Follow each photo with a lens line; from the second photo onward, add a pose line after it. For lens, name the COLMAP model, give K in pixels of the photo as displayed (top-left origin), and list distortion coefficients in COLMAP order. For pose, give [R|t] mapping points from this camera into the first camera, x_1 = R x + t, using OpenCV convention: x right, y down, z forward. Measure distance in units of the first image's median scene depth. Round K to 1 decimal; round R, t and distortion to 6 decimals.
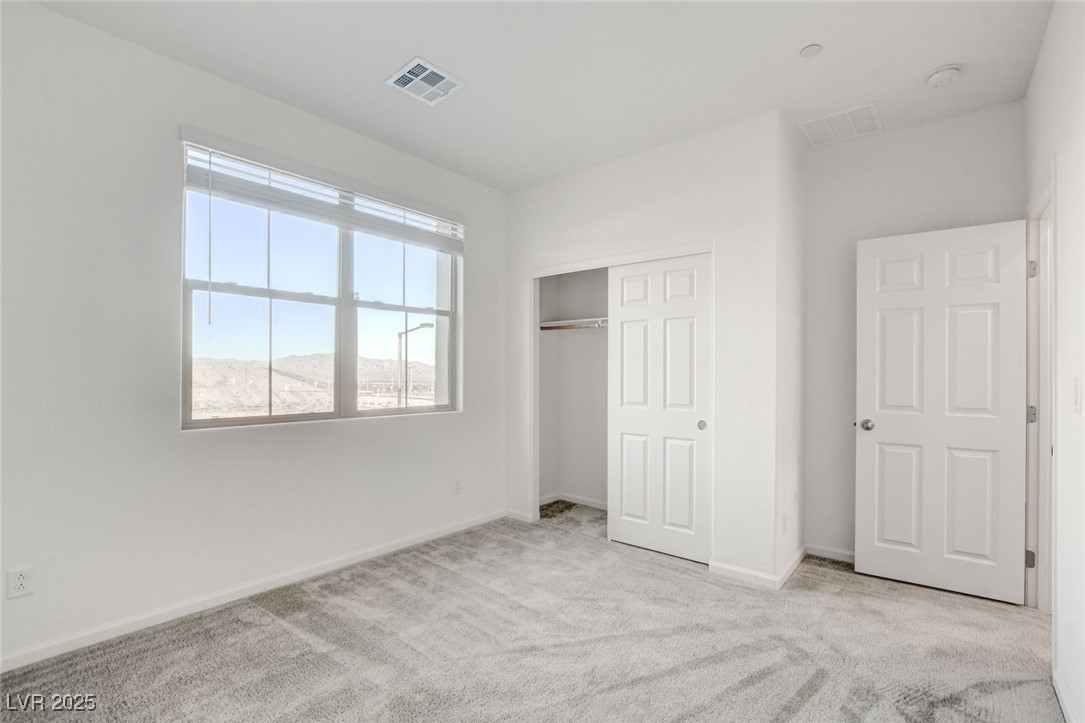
lens RADIAL K [[481.5, 0, 538.3], [0, 481.5, 367.6], [0, 0, 1]] dist [-0.015078, 0.002146]
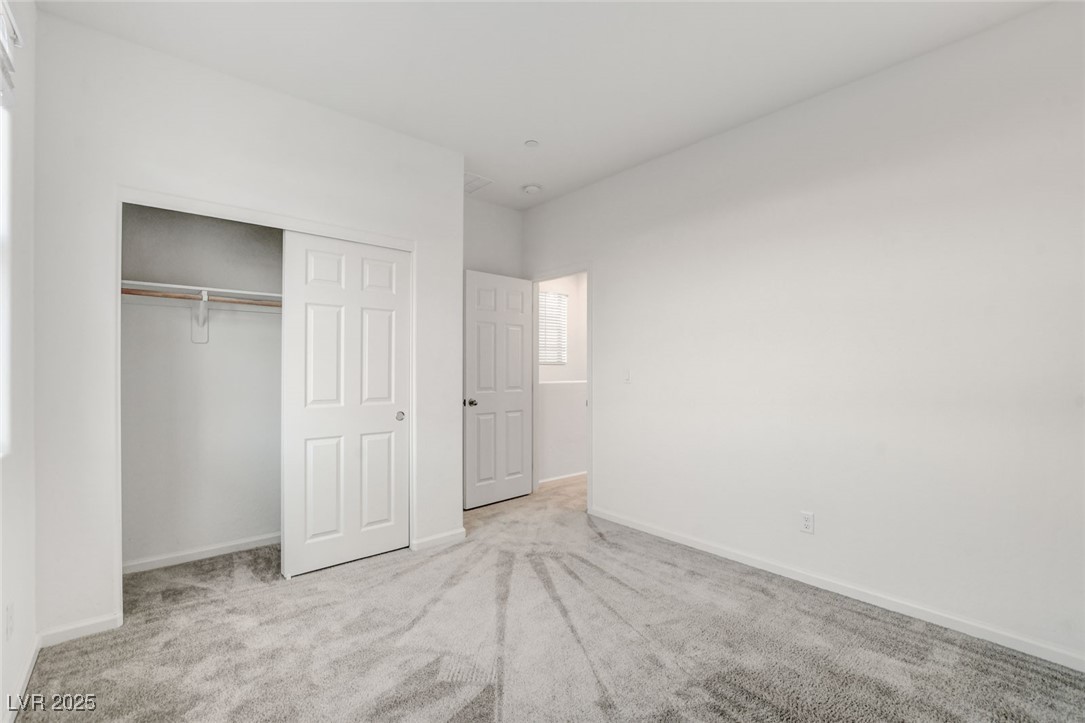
lens RADIAL K [[481.5, 0, 540.5], [0, 481.5, 366.4], [0, 0, 1]] dist [-0.015078, 0.002146]
pose [[0.167154, -0.005712, 0.985914, -0.677836], [-0.010230, 0.999919, 0.007528, 0.001530], [-0.985878, -0.011344, 0.167082, 0.569482]]
